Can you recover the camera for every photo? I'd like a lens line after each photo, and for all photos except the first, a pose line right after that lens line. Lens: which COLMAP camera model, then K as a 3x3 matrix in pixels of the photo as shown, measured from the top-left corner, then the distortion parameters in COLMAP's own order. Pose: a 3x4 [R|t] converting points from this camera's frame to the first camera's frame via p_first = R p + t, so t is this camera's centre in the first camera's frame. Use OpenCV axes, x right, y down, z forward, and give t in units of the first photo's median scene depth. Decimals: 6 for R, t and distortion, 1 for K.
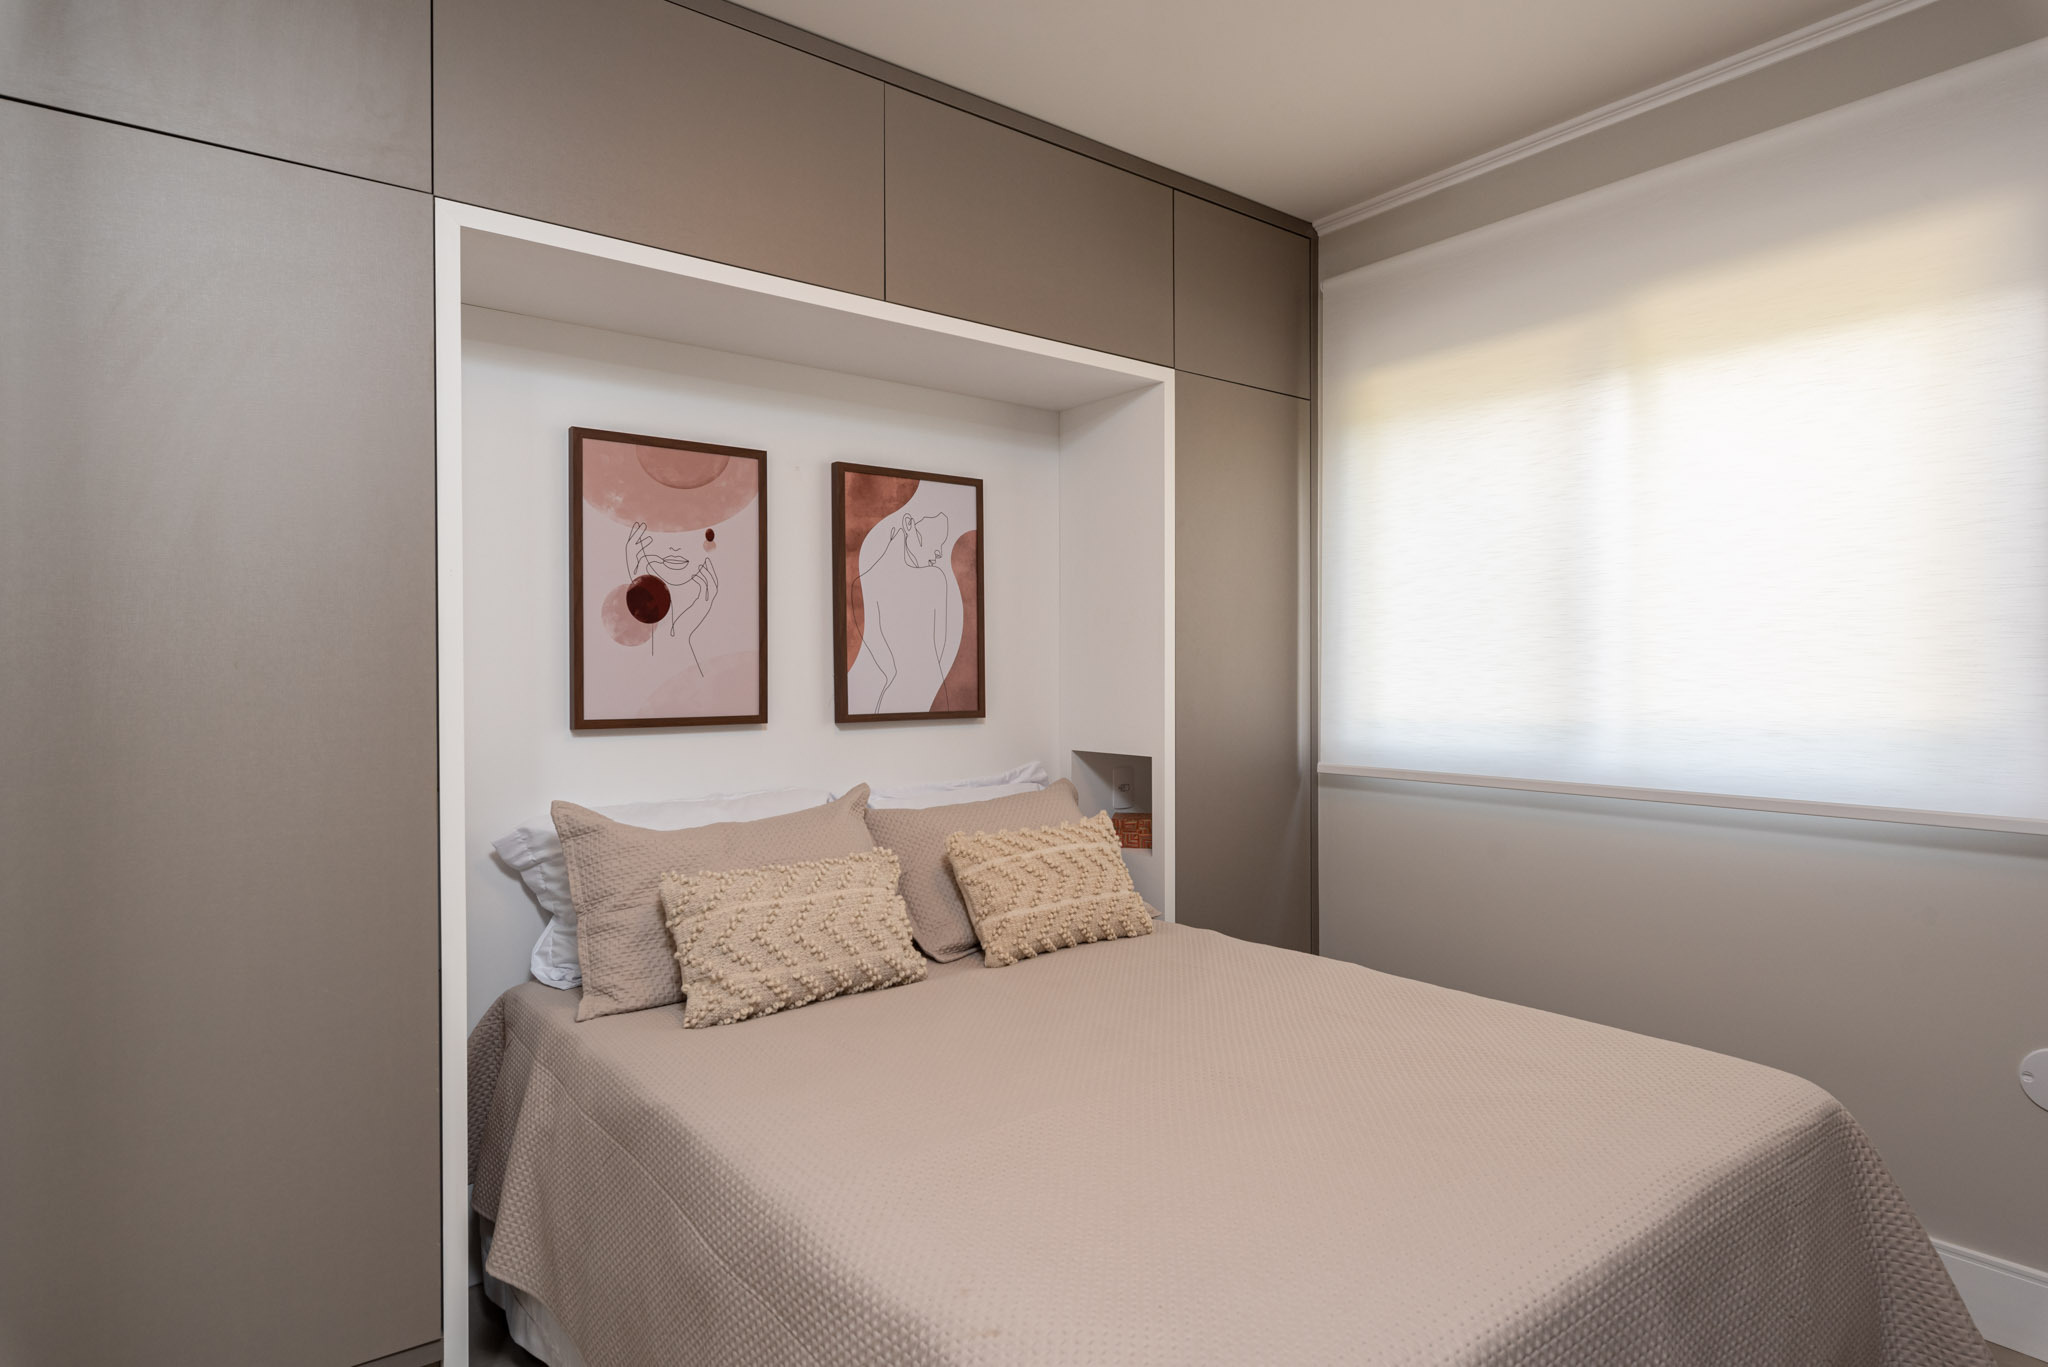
lens RADIAL K [[1137.7, 0, 1028.2], [0, 1137.7, 686.1], [0, 0, 1]] dist [0.000757, -0.000041]
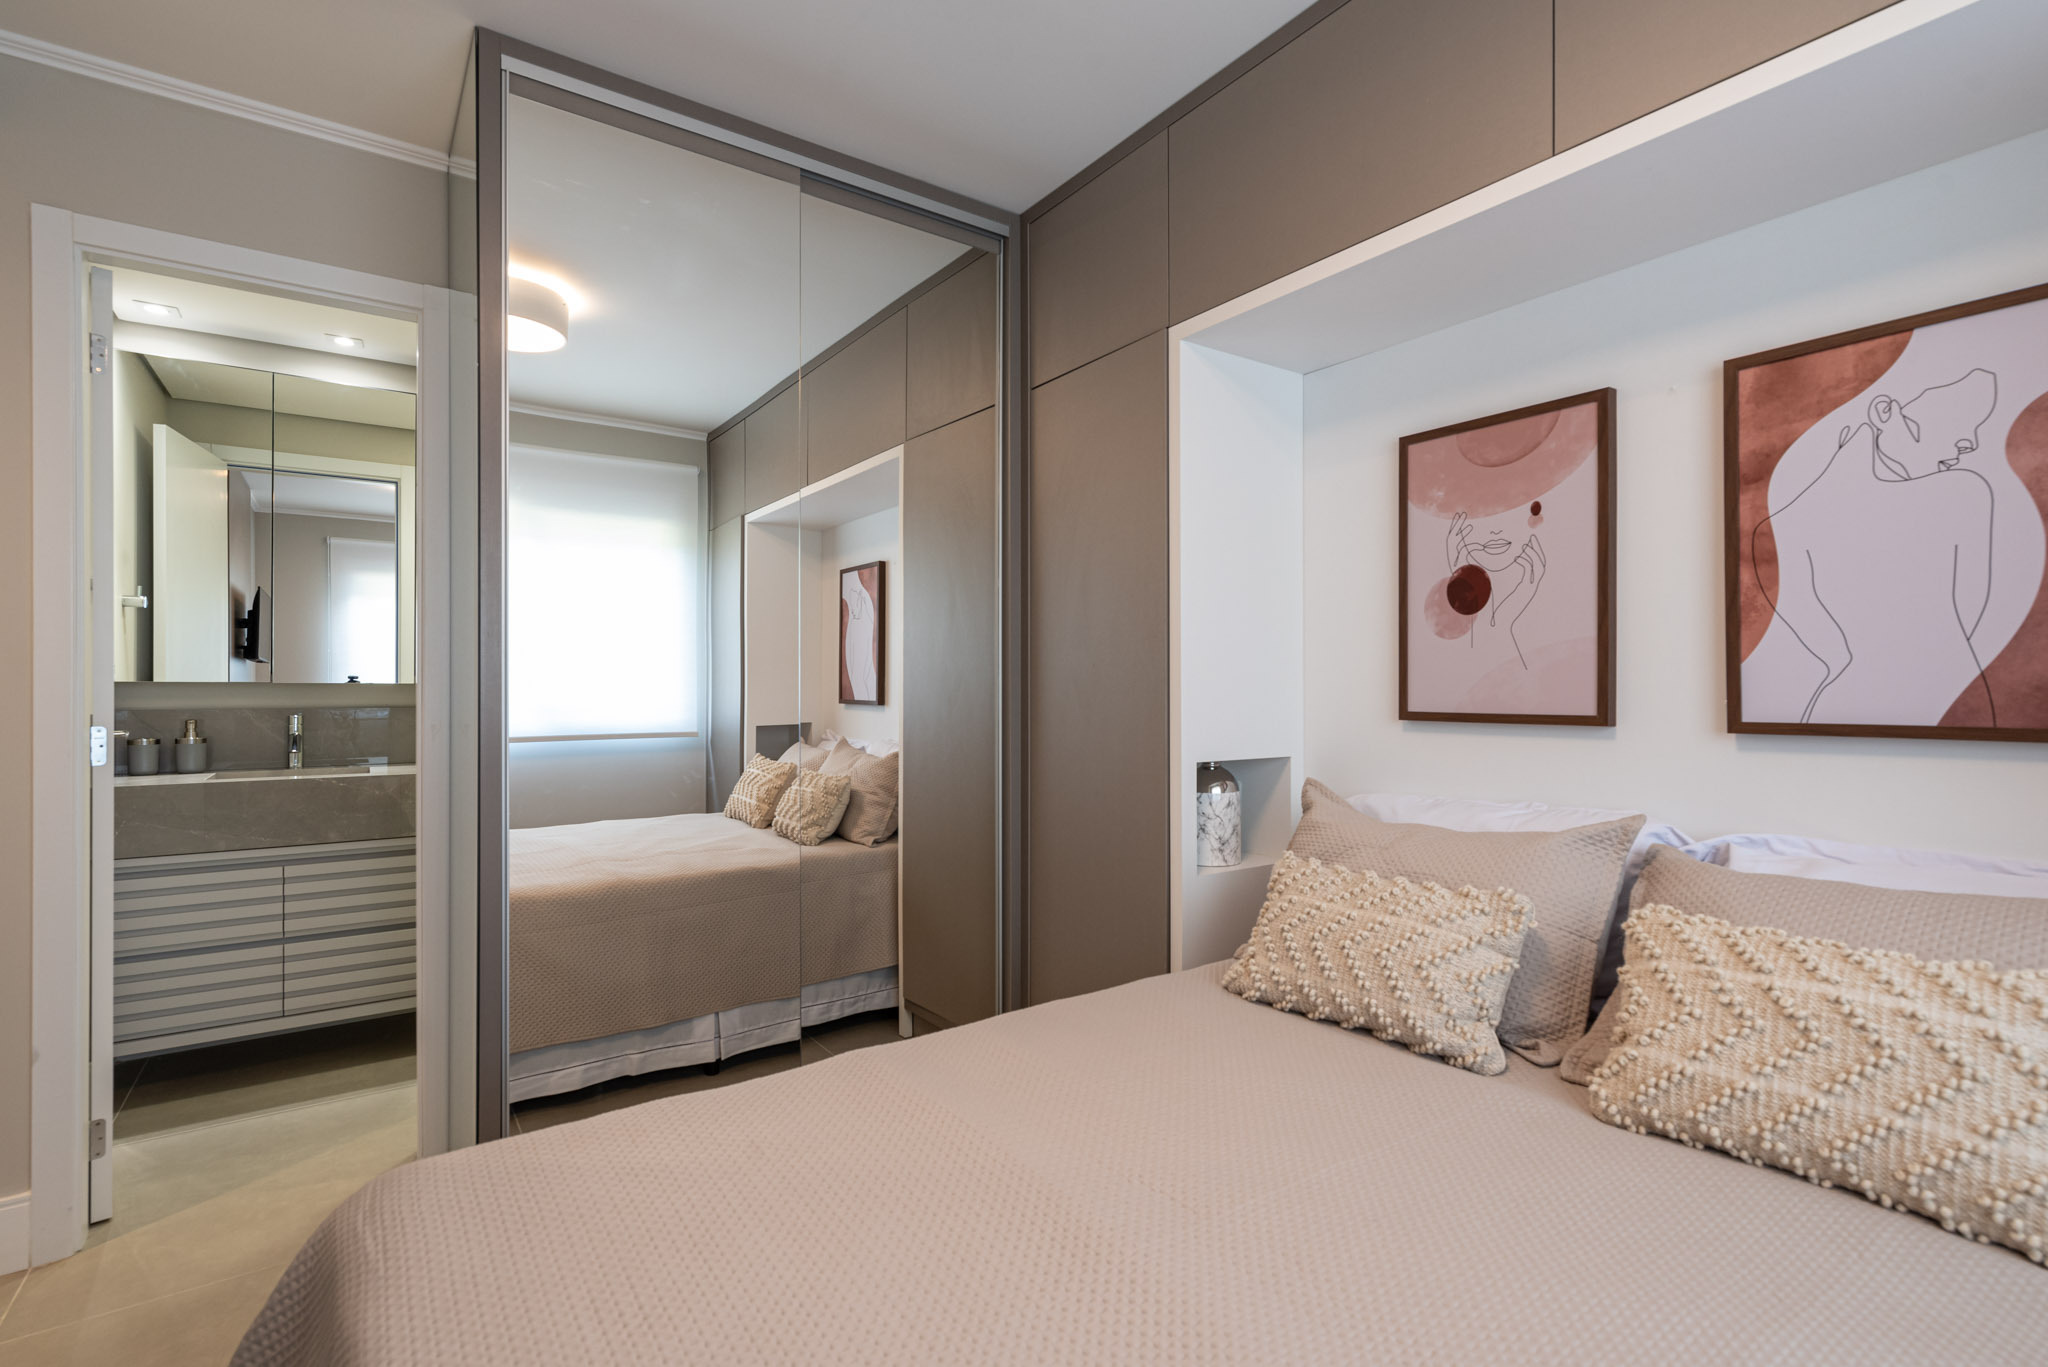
lens RADIAL K [[946.1, 0, 1038.9], [0, 946.1, 689.6], [0, 0, 1]] dist [0.007722, 0.000707]
pose [[-0.037970, 0.008824, -0.999240, 0.458032], [-0.006770, 0.999936, 0.009087, 0.003423], [0.999256, 0.007109, -0.037908, 0.627581]]
